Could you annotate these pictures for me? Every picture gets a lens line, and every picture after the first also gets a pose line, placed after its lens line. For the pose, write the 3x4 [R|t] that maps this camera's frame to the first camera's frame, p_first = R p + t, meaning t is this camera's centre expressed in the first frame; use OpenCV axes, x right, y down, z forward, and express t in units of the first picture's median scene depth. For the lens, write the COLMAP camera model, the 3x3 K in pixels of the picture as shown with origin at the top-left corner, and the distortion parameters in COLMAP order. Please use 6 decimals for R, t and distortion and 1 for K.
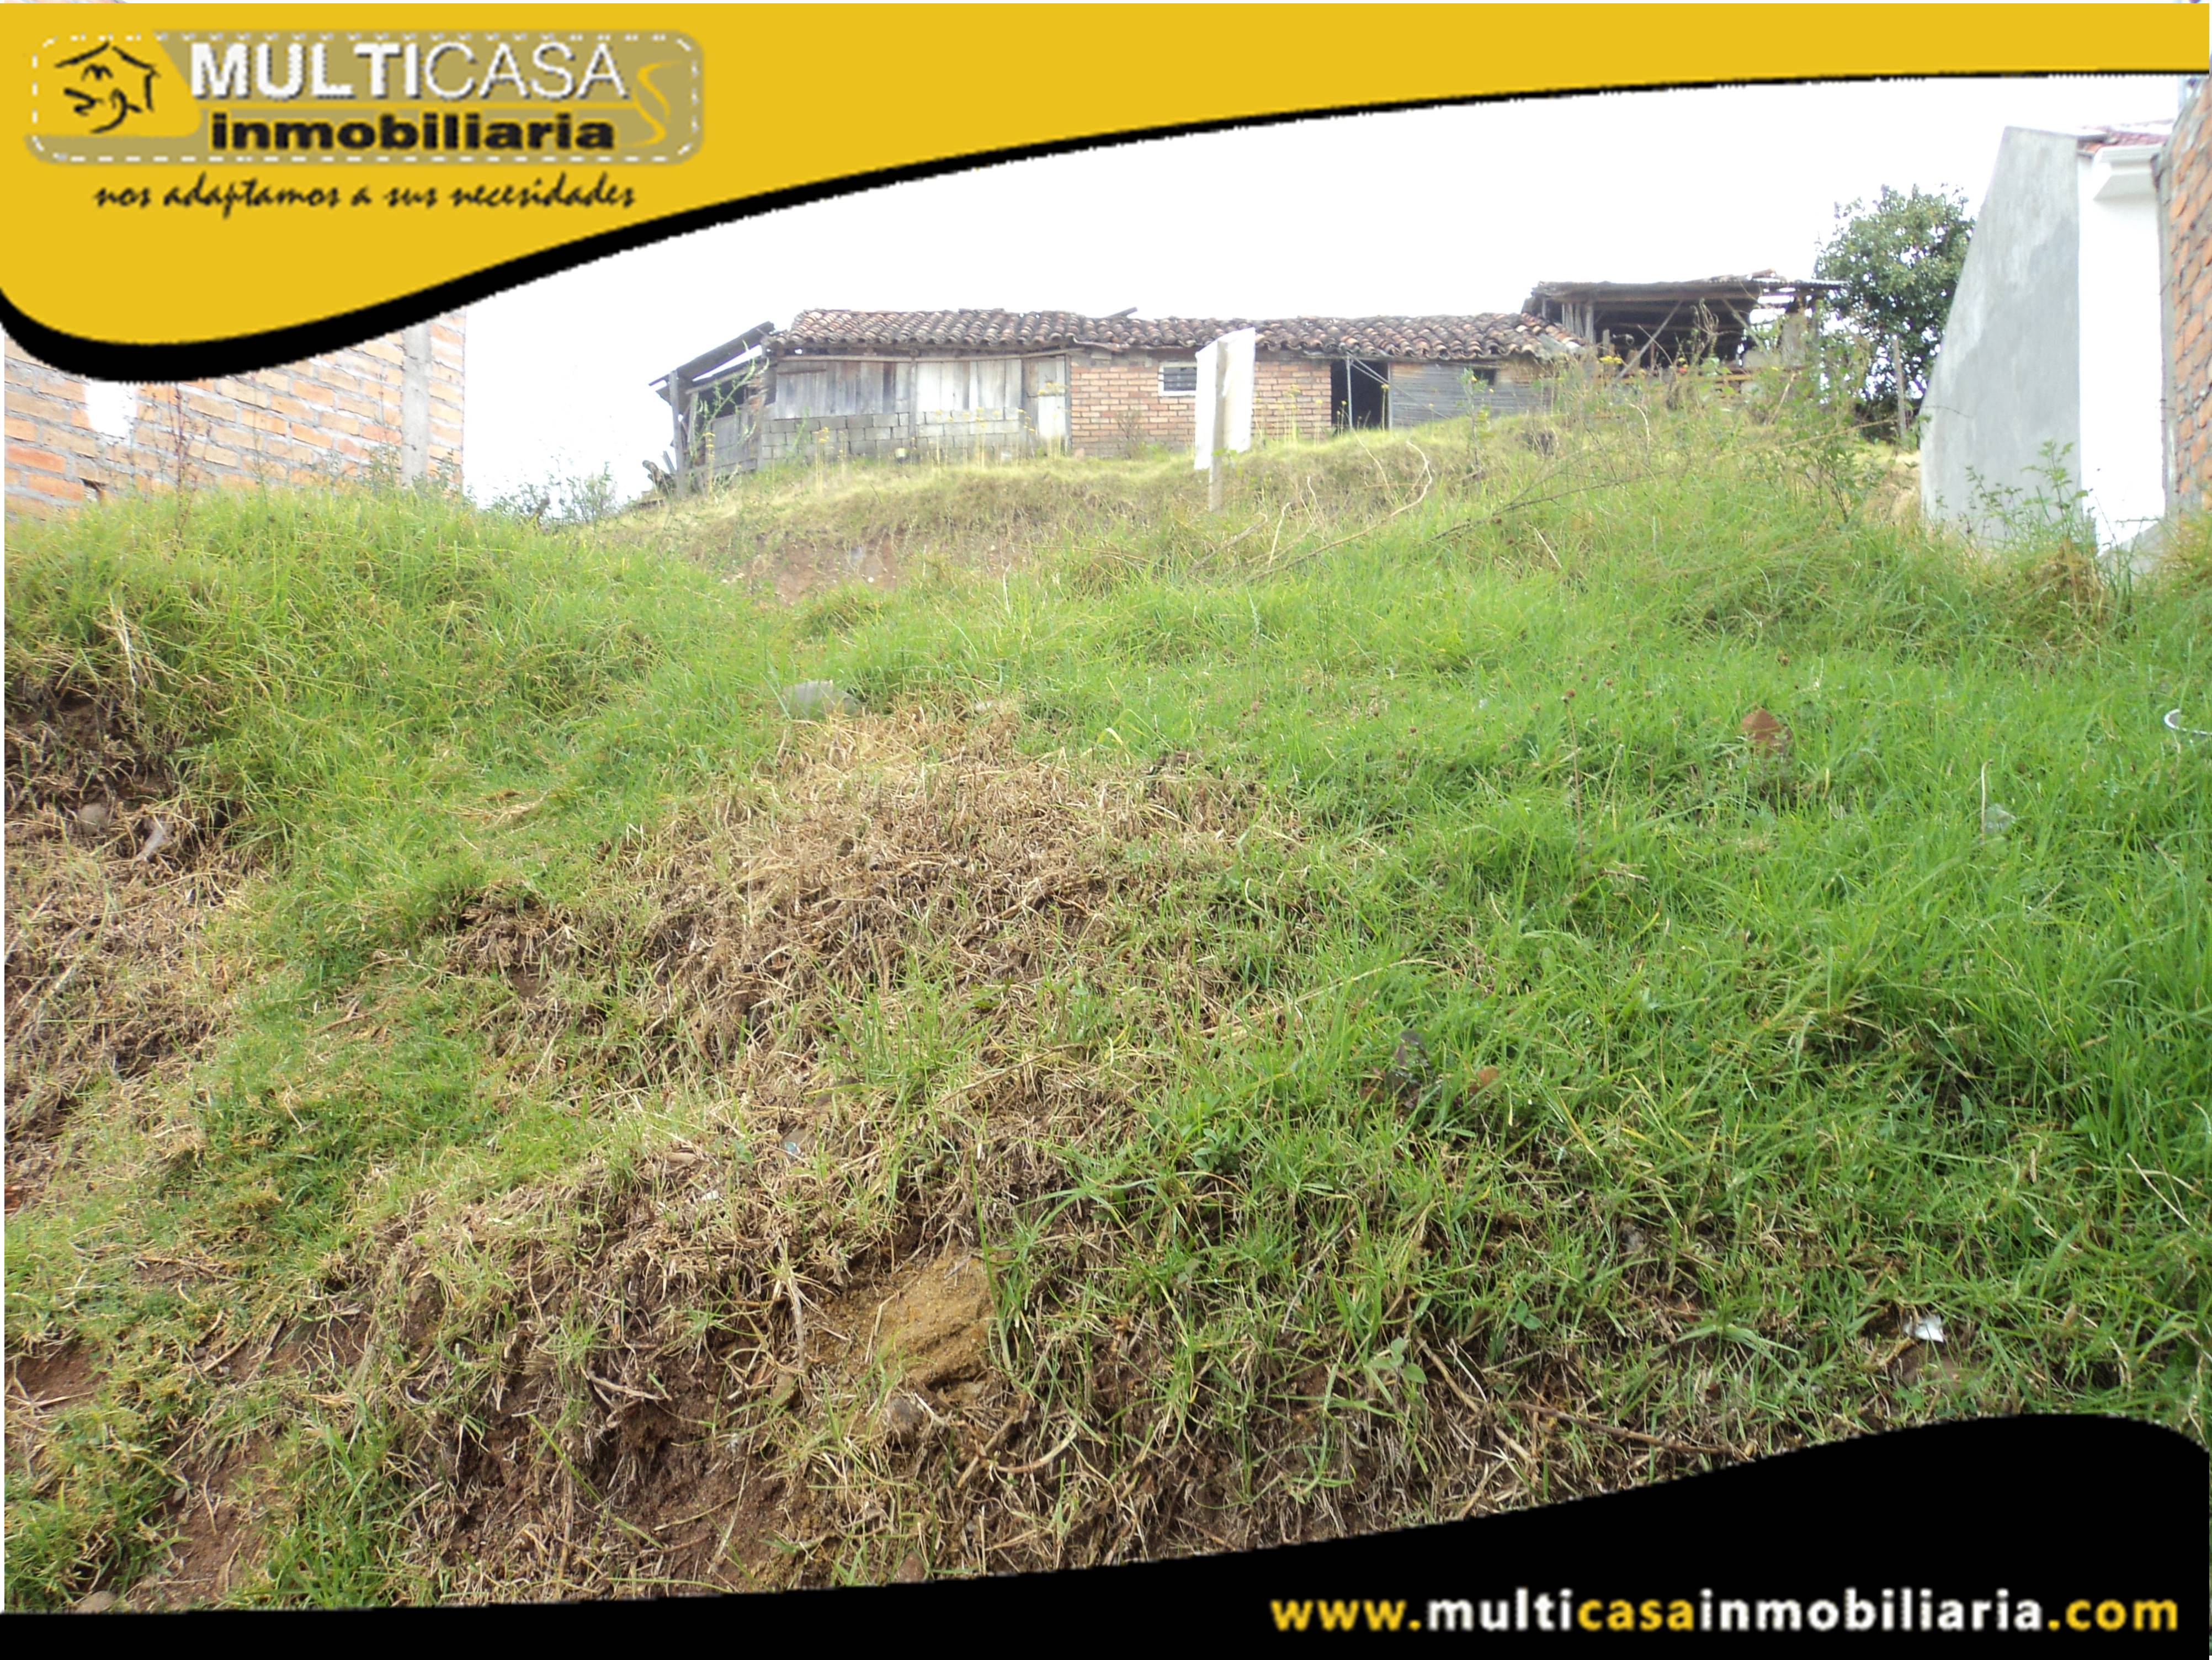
lens RADIAL K [[1768.7, 0, 1107.0], [0, 1768.7, 823.7], [0, 0, 1]] dist [-0.036751, 0.033328]
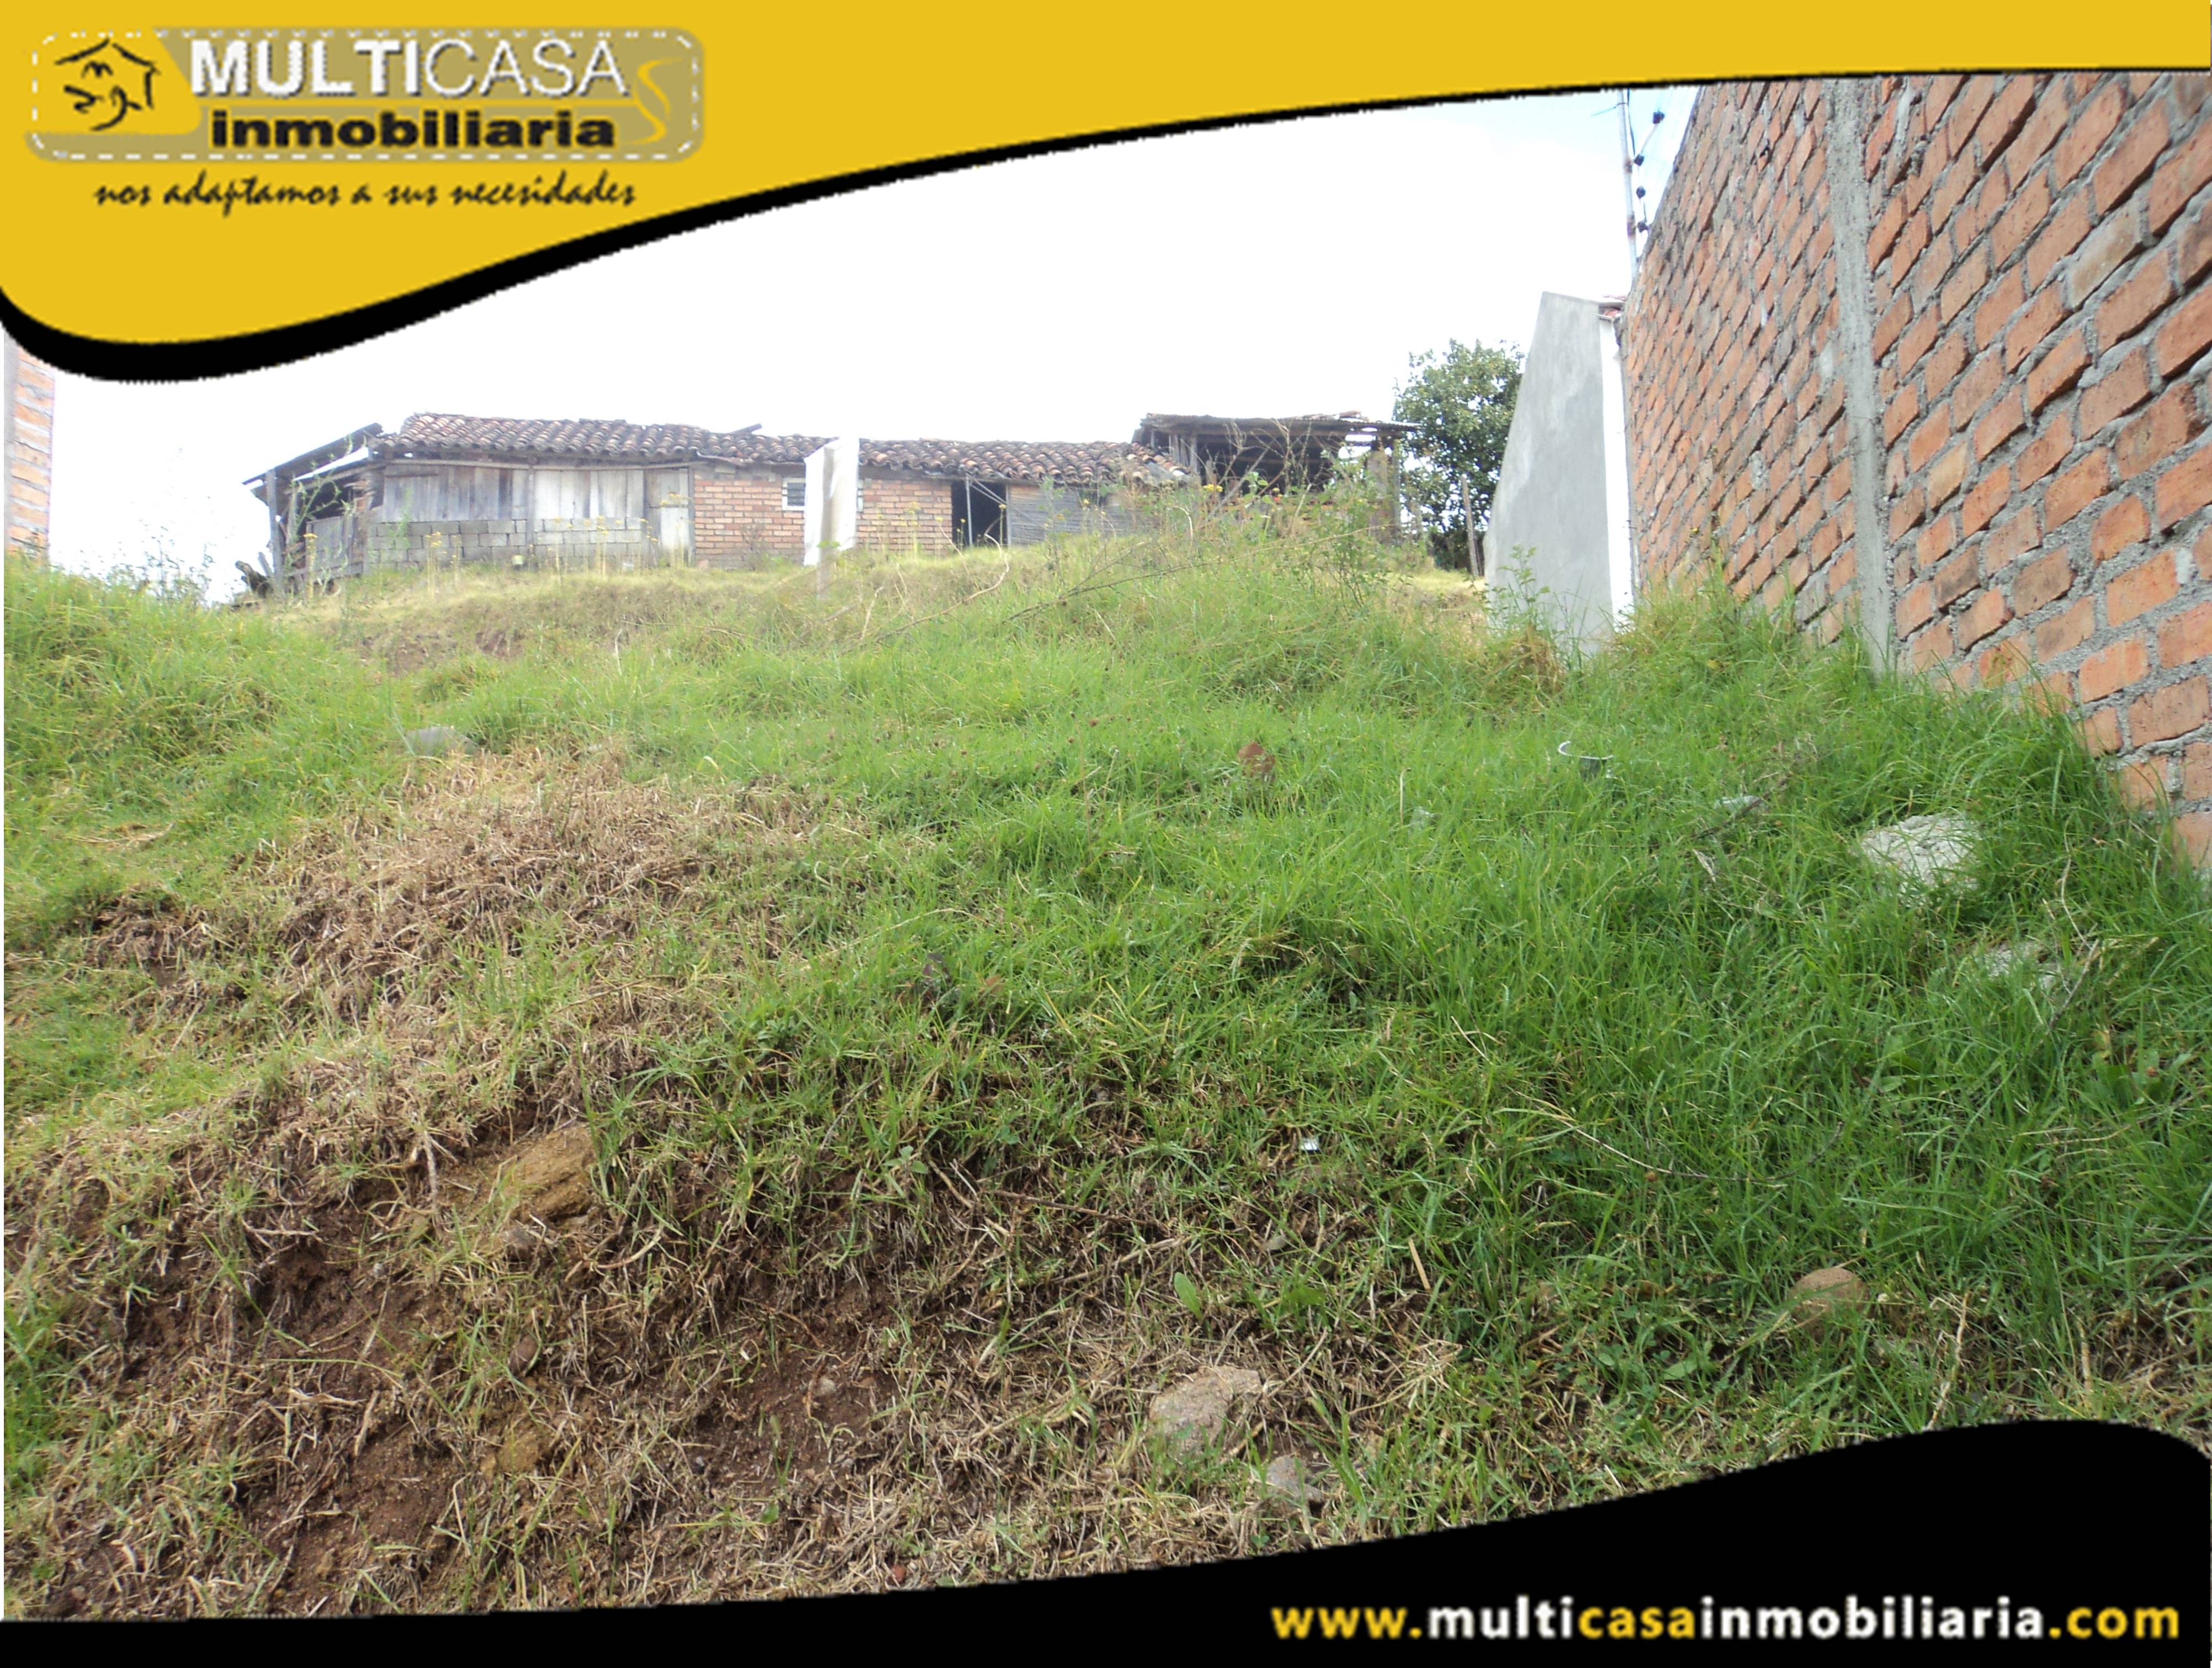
lens RADIAL K [[1772.9, 0, 1106.0], [0, 1772.9, 834.0], [0, 0, 1]] dist [-0.018613, 0.013662]
pose [[0.979030, -0.007052, 0.203593, 0.023557], [0.019731, 0.997984, -0.060313, 0.081101], [-0.202758, 0.063066, 0.977196, -0.204500]]
